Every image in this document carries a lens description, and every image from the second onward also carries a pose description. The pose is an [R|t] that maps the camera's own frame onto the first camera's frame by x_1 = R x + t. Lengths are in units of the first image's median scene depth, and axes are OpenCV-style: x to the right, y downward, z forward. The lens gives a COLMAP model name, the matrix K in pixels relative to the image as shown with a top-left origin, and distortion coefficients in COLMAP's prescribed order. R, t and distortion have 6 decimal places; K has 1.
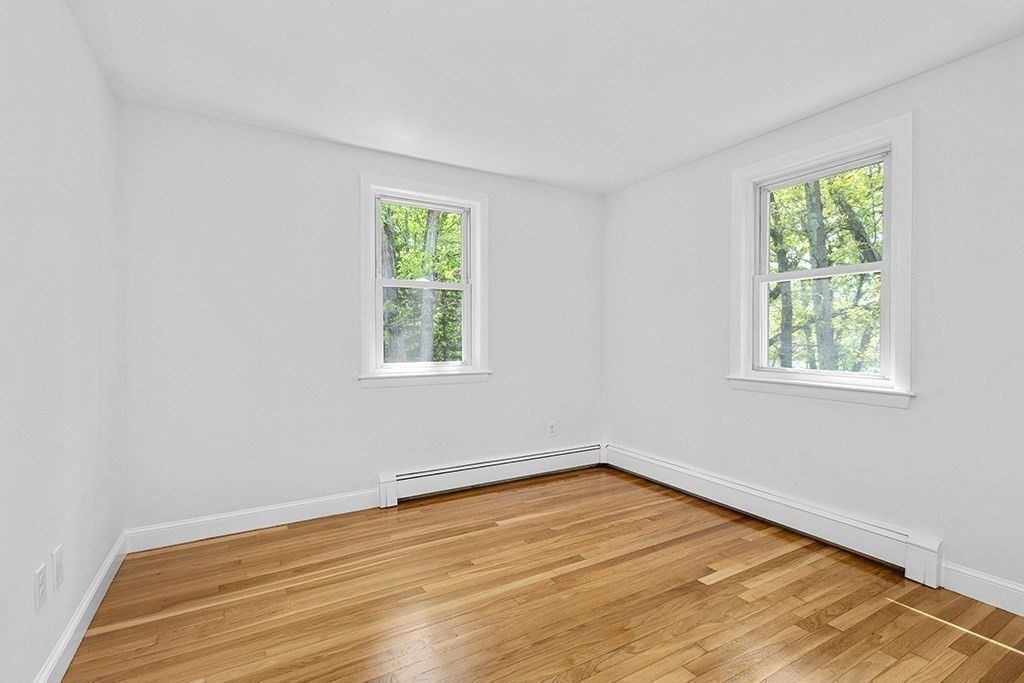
lens RADIAL K [[470.1, 0, 510.1], [0, 470.1, 340.7], [0, 0, 1]] dist [0.011261, -0.003292]
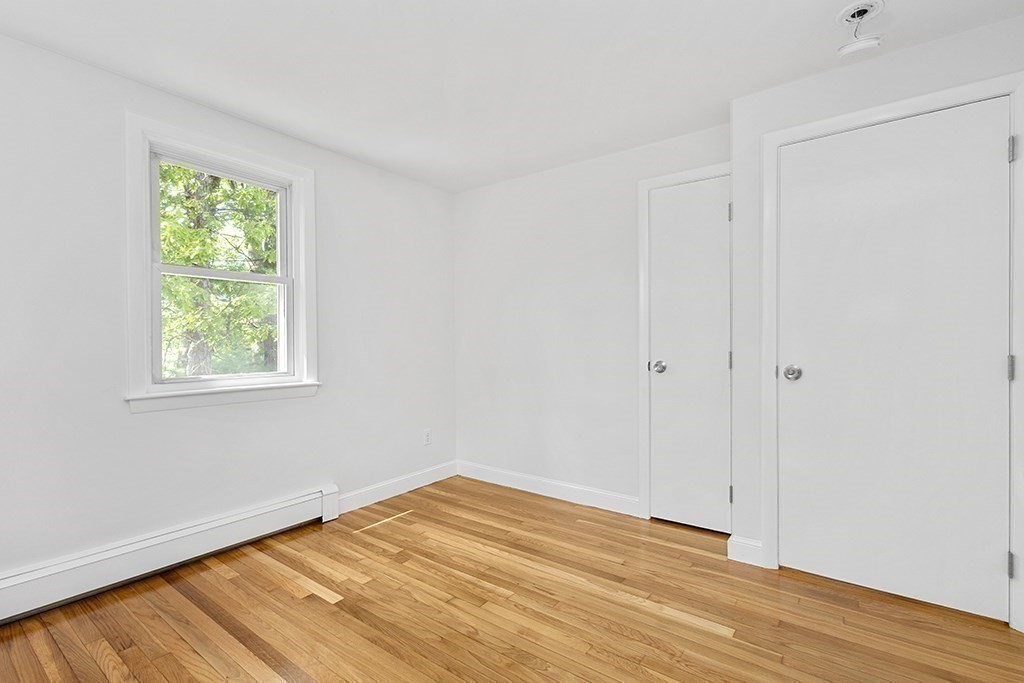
lens RADIAL K [[470.1, 0, 517.6], [0, 470.1, 341.7], [0, 0, 1]] dist [0.011261, -0.003292]
pose [[-0.401231, -0.002071, 0.915974, -0.570902], [0.013810, 0.999870, 0.008310, -0.007958], [-0.915873, 0.015984, -0.401151, 0.995041]]
